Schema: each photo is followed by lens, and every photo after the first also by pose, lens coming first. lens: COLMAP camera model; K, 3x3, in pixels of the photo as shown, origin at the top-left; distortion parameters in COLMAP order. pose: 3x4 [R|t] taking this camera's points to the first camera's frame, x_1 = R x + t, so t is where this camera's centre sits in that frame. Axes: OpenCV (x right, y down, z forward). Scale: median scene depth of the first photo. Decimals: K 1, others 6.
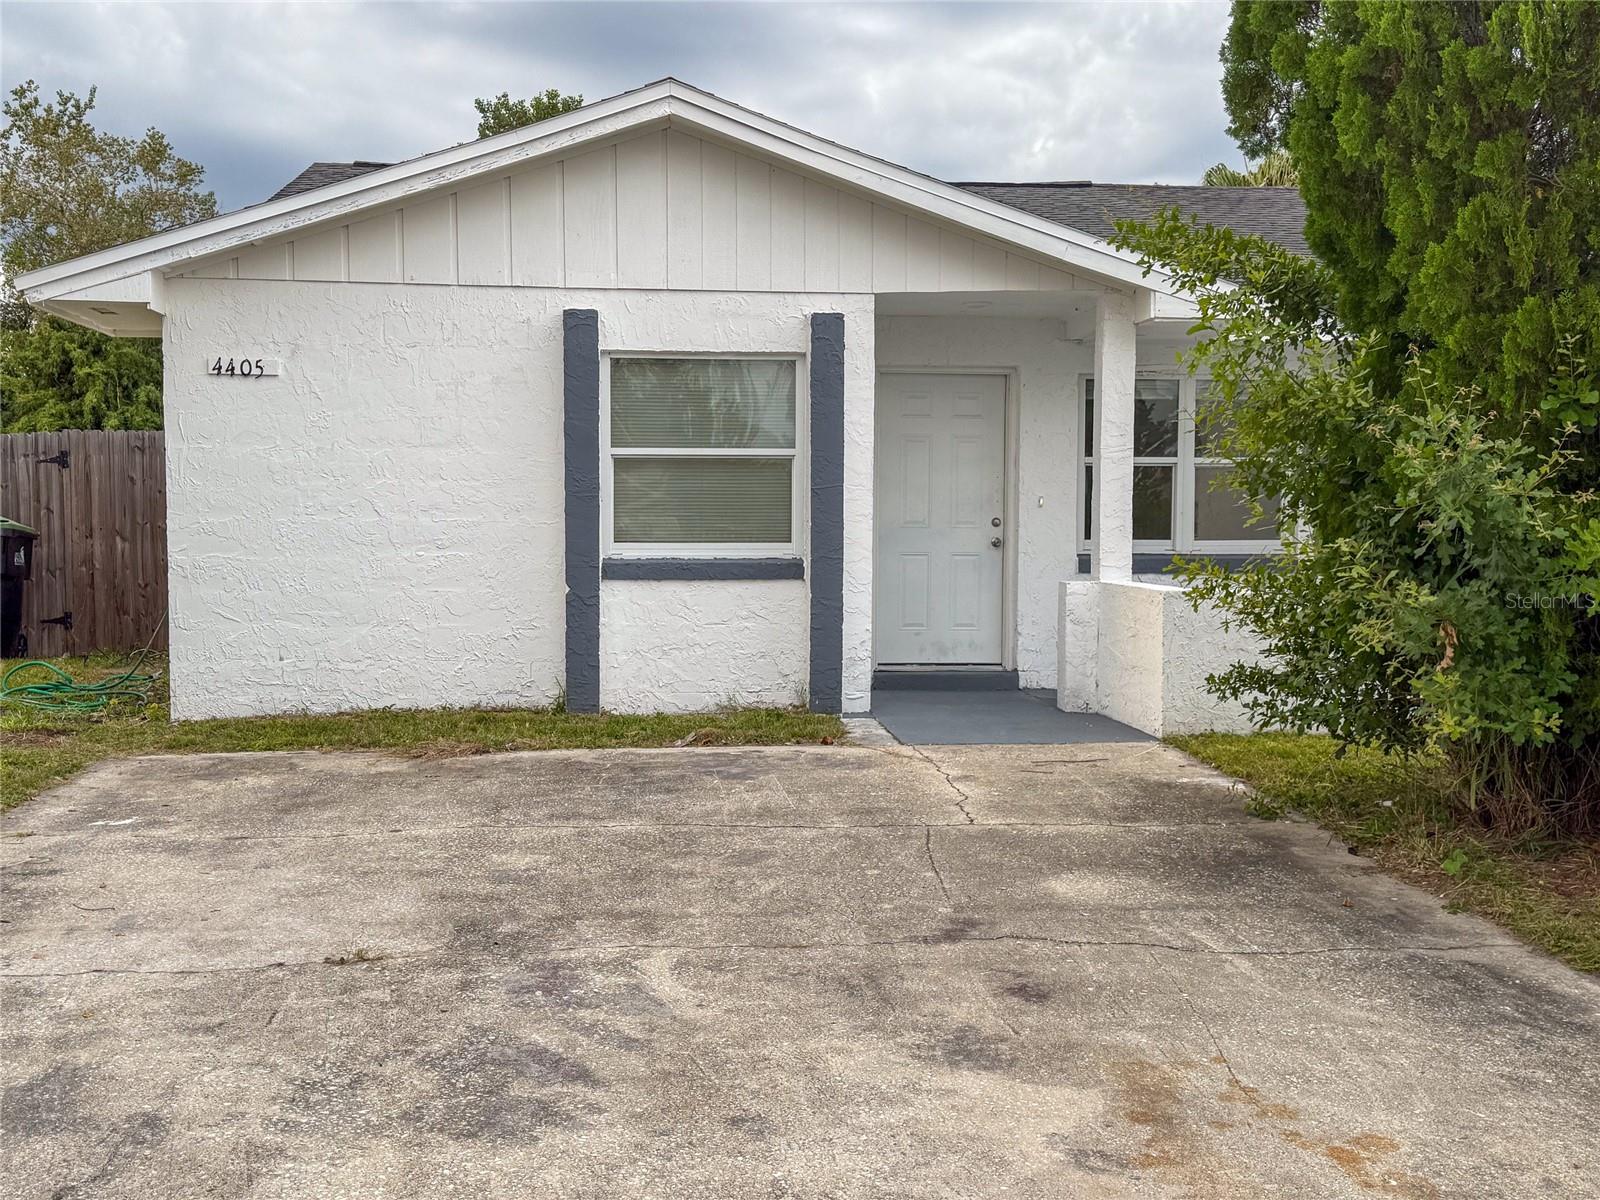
lens RADIAL K [[1689.8, 0, 800.0], [0, 1689.8, 600.0], [0, 0, 1]] dist [0.181077, -0.408559]
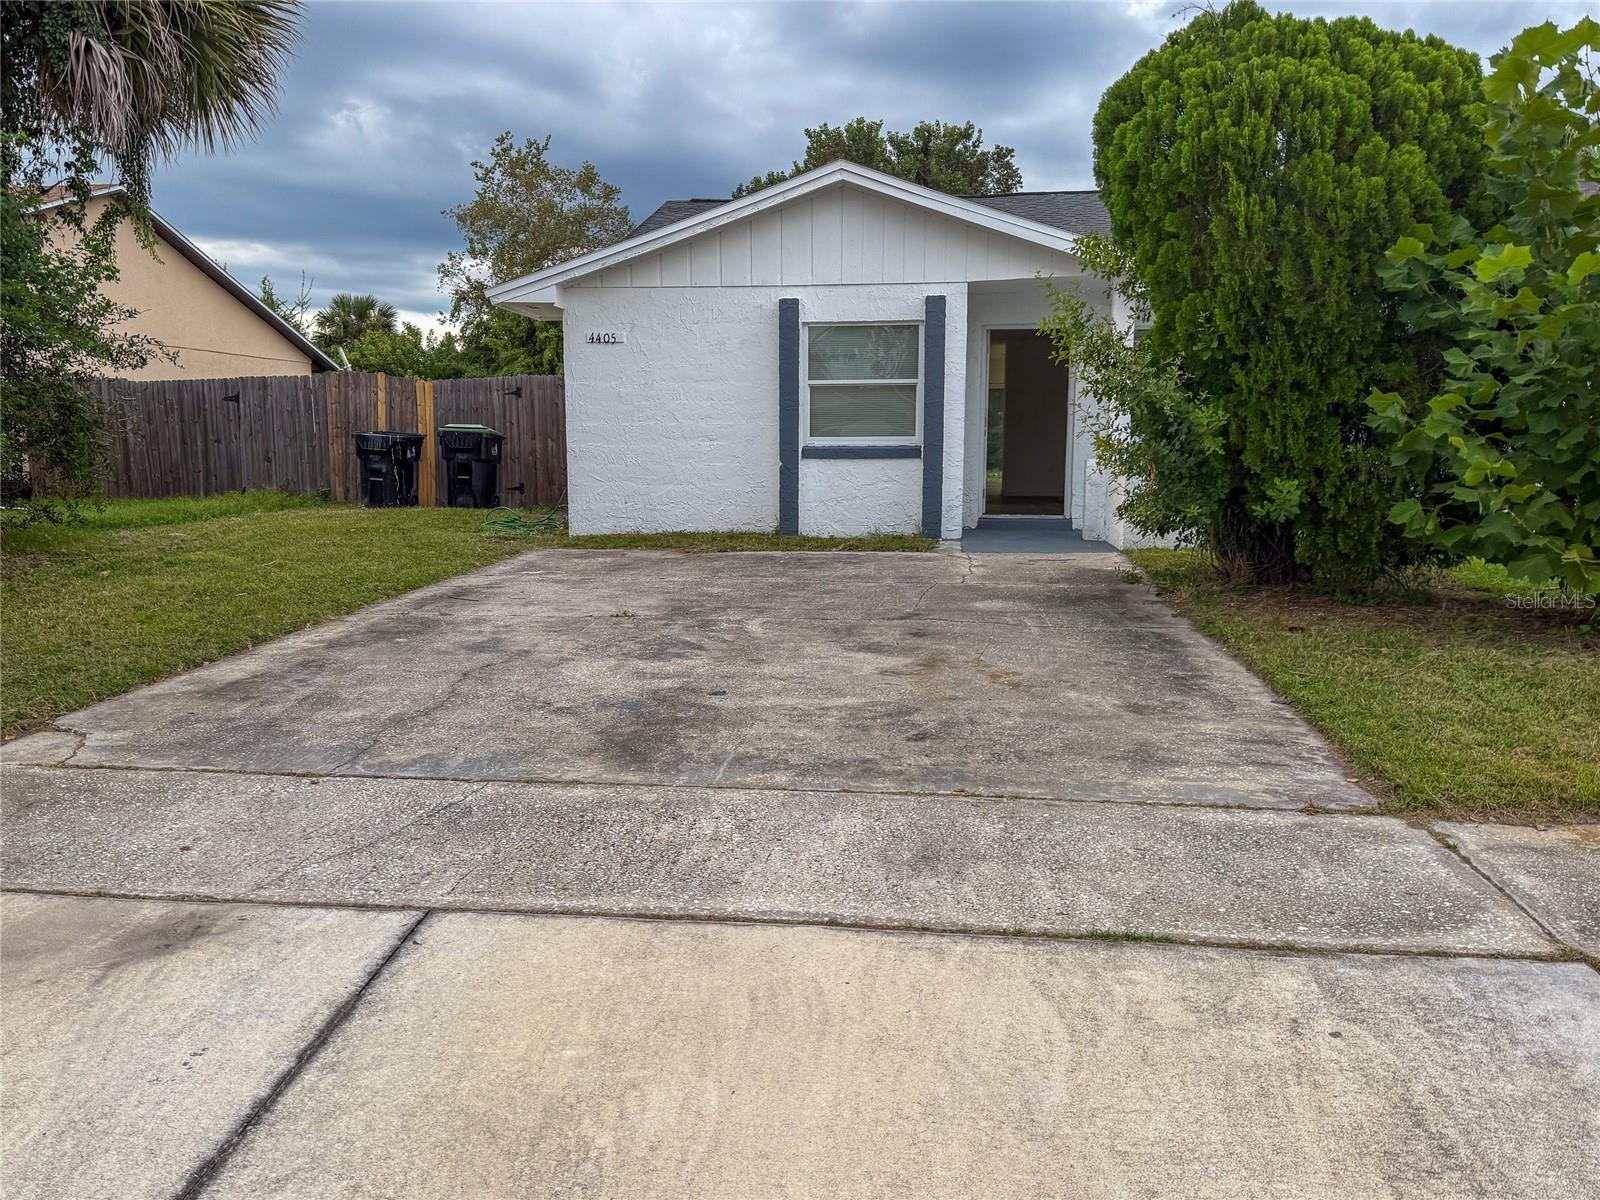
lens RADIAL K [[1407.1, 0, 800.0], [0, 1407.1, 600.0], [0, 0, 1]] dist [0.183910, -0.447049]
pose [[0.974273, 0.020739, -0.224413, 0.204771], [-0.006737, 0.997992, 0.062982, 0.041120], [0.225269, -0.059850, 0.972457, -0.394729]]
